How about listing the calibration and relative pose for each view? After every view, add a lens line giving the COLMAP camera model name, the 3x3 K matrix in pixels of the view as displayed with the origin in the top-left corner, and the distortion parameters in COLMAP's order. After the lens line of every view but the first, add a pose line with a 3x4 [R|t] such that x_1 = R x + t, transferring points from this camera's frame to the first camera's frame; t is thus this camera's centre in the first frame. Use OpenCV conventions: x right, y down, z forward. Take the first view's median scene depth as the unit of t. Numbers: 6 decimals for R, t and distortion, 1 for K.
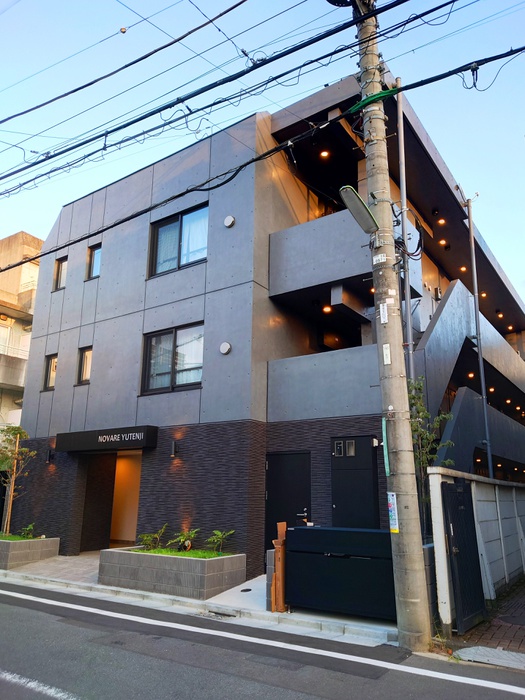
lens RADIAL K [[526.8, 0, 264.9], [0, 526.8, 353.0], [0, 0, 1]] dist [0.045898, -0.000127]
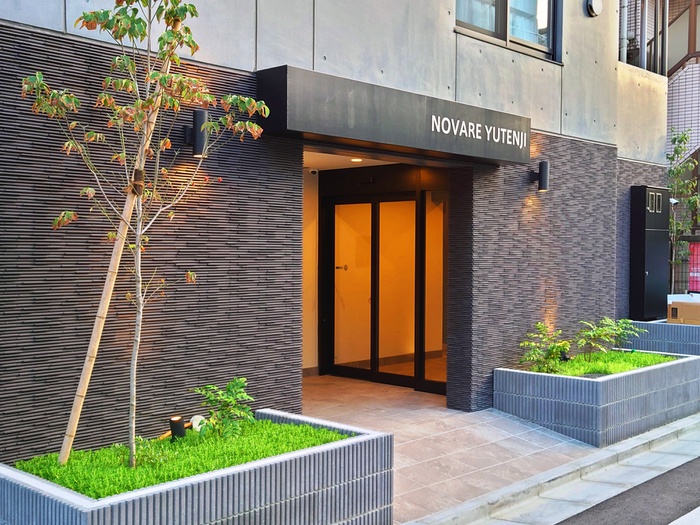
lens RADIAL K [[829.3, 0, 347.9], [0, 829.3, 267.5], [0, 0, 1]] dist [0.053160, 0.000000]
pose [[0.151587, -0.028363, 0.988037, -0.980119], [-0.251799, 0.965503, 0.066347, 0.259537], [-0.955834, -0.258844, 0.139216, 1.050142]]
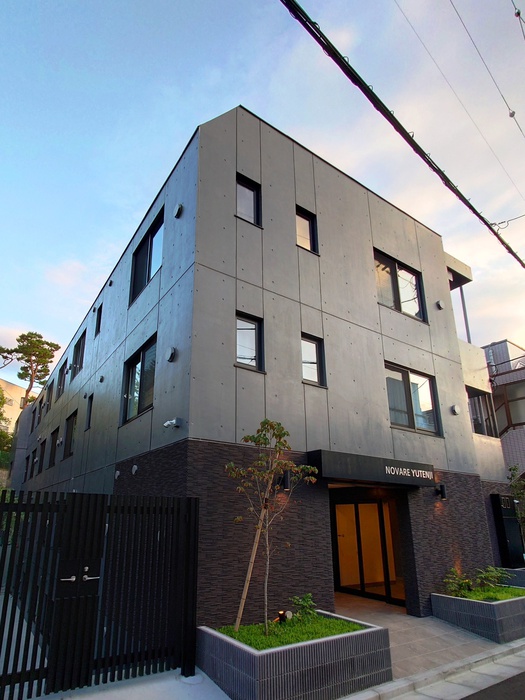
lens RADIAL K [[392.0, 0, 222.5], [0, 392.0, 408.6], [0, 0, 1]] dist [0.007165, -0.001872]
pose [[0.393689, 0.243880, 0.886302, -1.054519], [-0.240709, 0.957872, -0.156653, 0.249519], [-0.887169, -0.151668, 0.435808, 1.077334]]
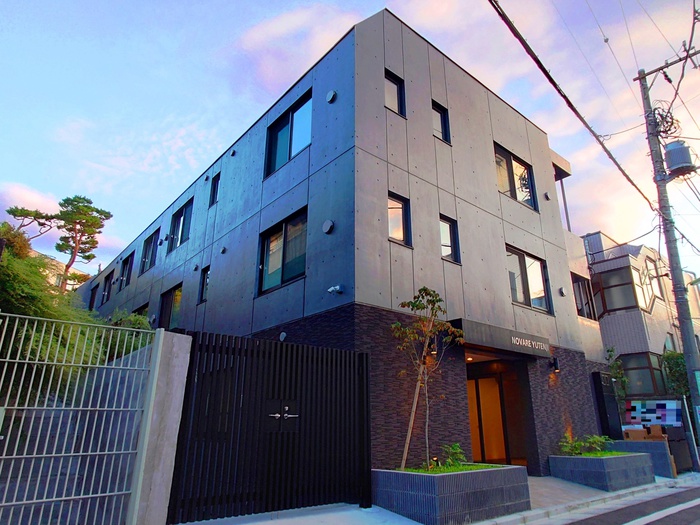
lens RADIAL K [[452.2, 0, 361.7], [0, 452.2, 263.3], [0, 0, 1]] dist [0.004111, 0.000874]
pose [[0.245632, 0.322999, 0.913967, -1.223083], [-0.238777, 0.933963, -0.265894, 0.336017], [-0.939495, -0.152922, 0.306536, 1.131515]]
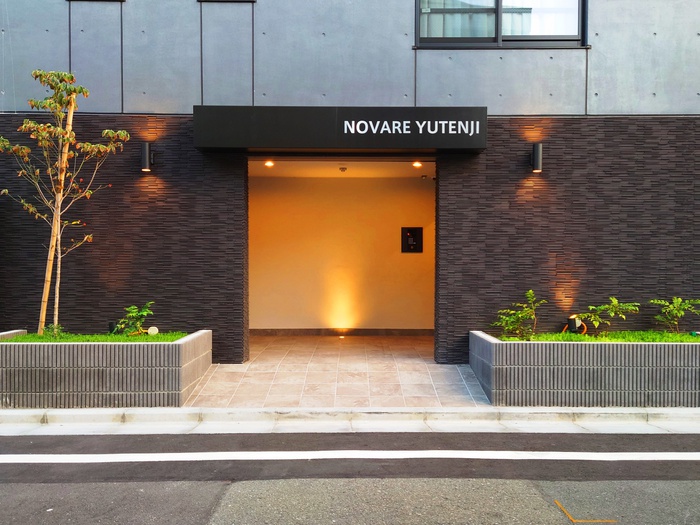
lens RADIAL K [[598.9, 0, 350.0], [0, 598.9, 268.9], [0, 0, 1]] dist [0.057972, -0.020851]
pose [[0.812273, -0.010214, 0.583189, -0.686539], [-0.142394, 0.966122, 0.215248, 0.186460], [-0.565630, -0.257883, 0.783300, 0.605162]]
